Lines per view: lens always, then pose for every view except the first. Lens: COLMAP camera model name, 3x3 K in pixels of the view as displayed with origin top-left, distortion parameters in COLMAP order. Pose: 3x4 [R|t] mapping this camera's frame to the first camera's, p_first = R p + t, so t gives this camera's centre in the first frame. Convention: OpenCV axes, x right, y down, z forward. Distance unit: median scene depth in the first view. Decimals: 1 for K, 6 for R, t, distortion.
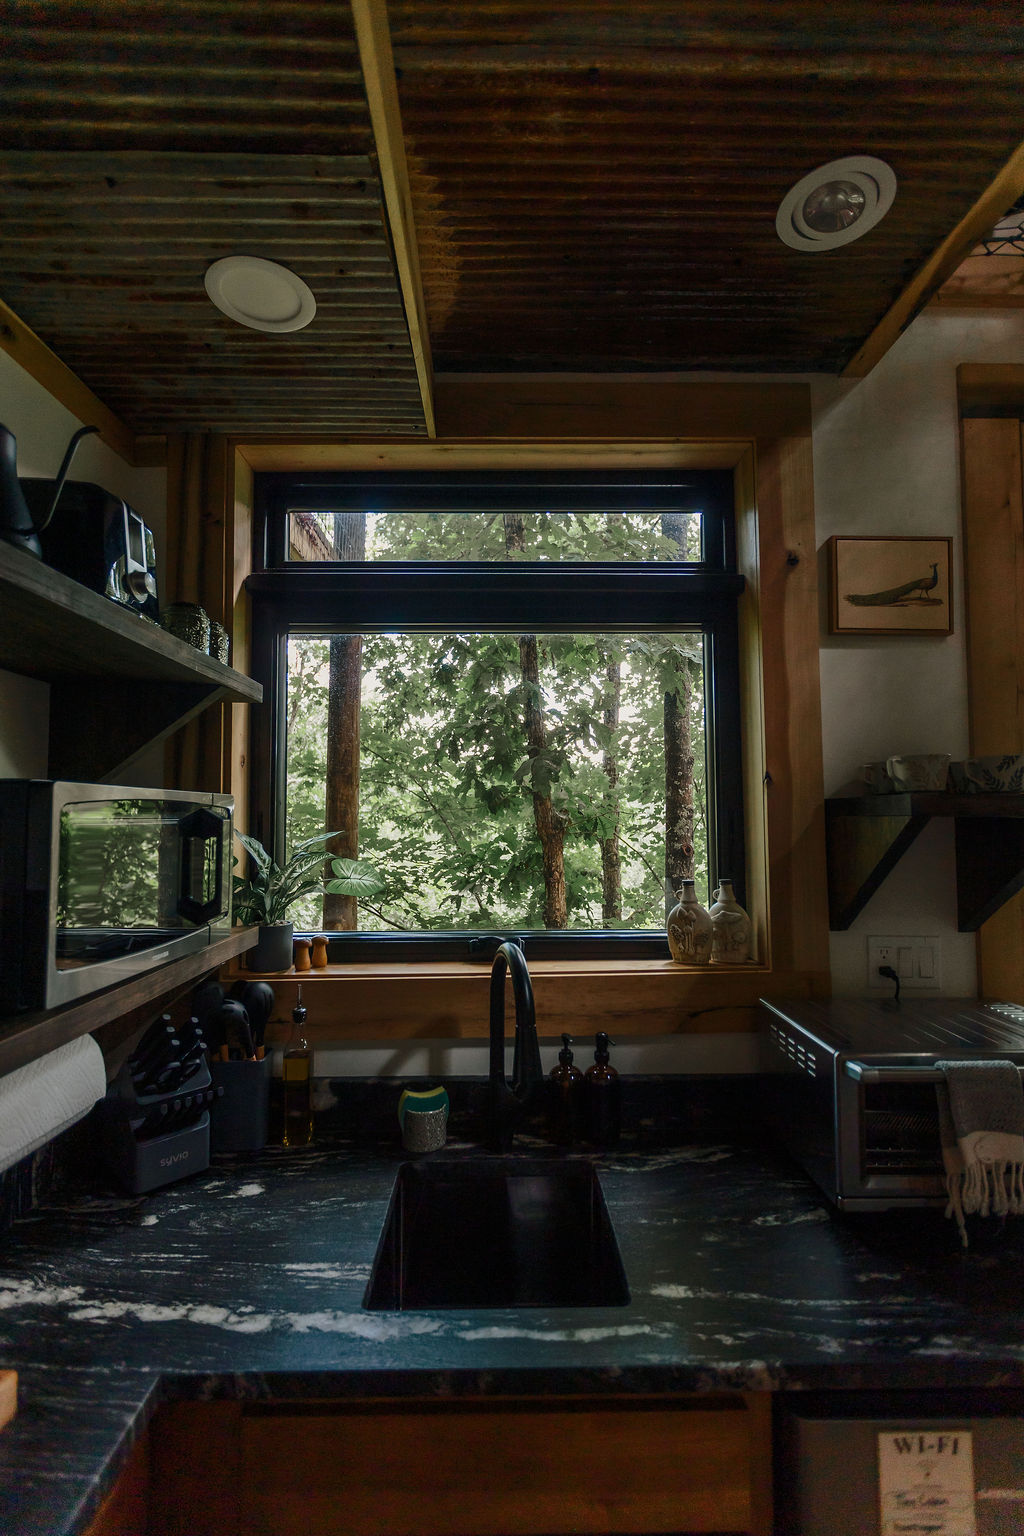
lens RADIAL K [[680.0, 0, 507.0], [0, 680.0, 783.0], [0, 0, 1]] dist [-0.000083, -0.000162]
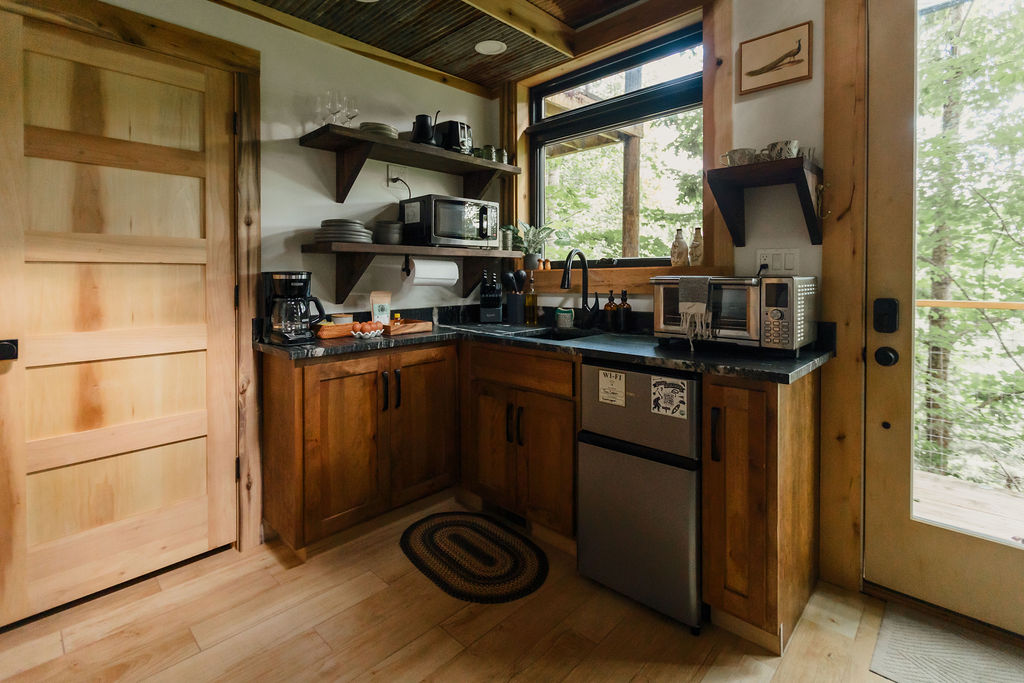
lens RADIAL K [[479.8, 0, 500.1], [0, 479.8, 280.3], [0, 0, 1]] dist [0.002626, 0.000244]
pose [[0.696579, 0.010772, -0.717399, 1.194120], [0.034540, 0.998225, 0.048525, 0.264349], [0.716648, -0.058581, 0.694970, -0.573643]]
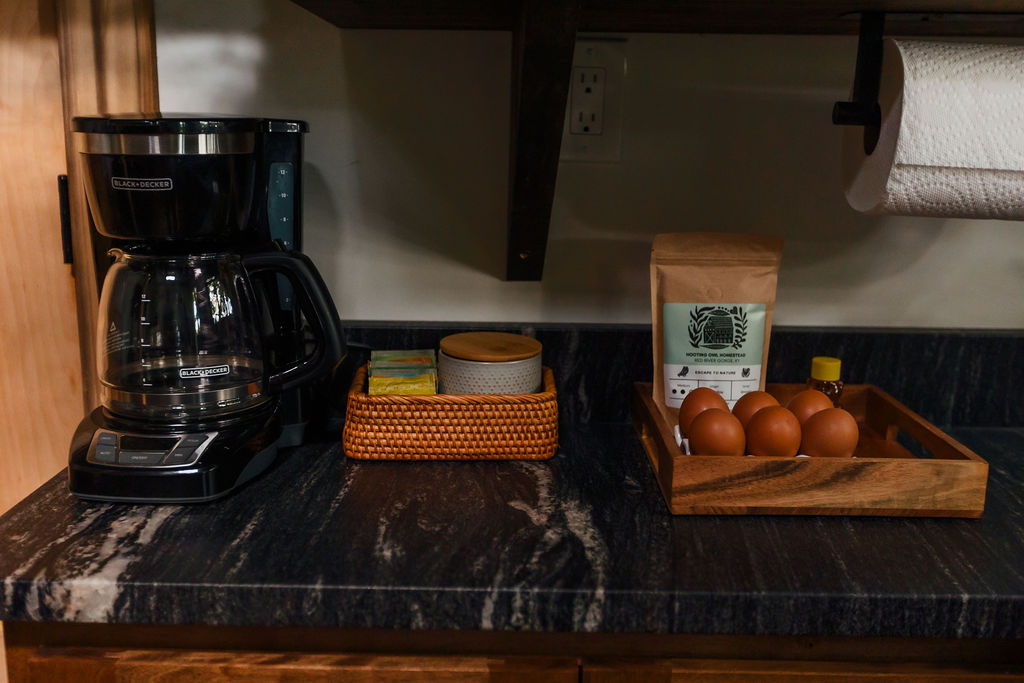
lens RADIAL K [[985.3, 0, 501.6], [0, 985.3, 340.6], [0, 0, 1]] dist [-0.002643, -0.000602]
pose [[-0.025820, 0.205811, -0.978251, 0.156442], [0.034511, 0.978177, 0.204885, 0.310617], [0.999071, -0.028470, -0.032360, 0.325888]]
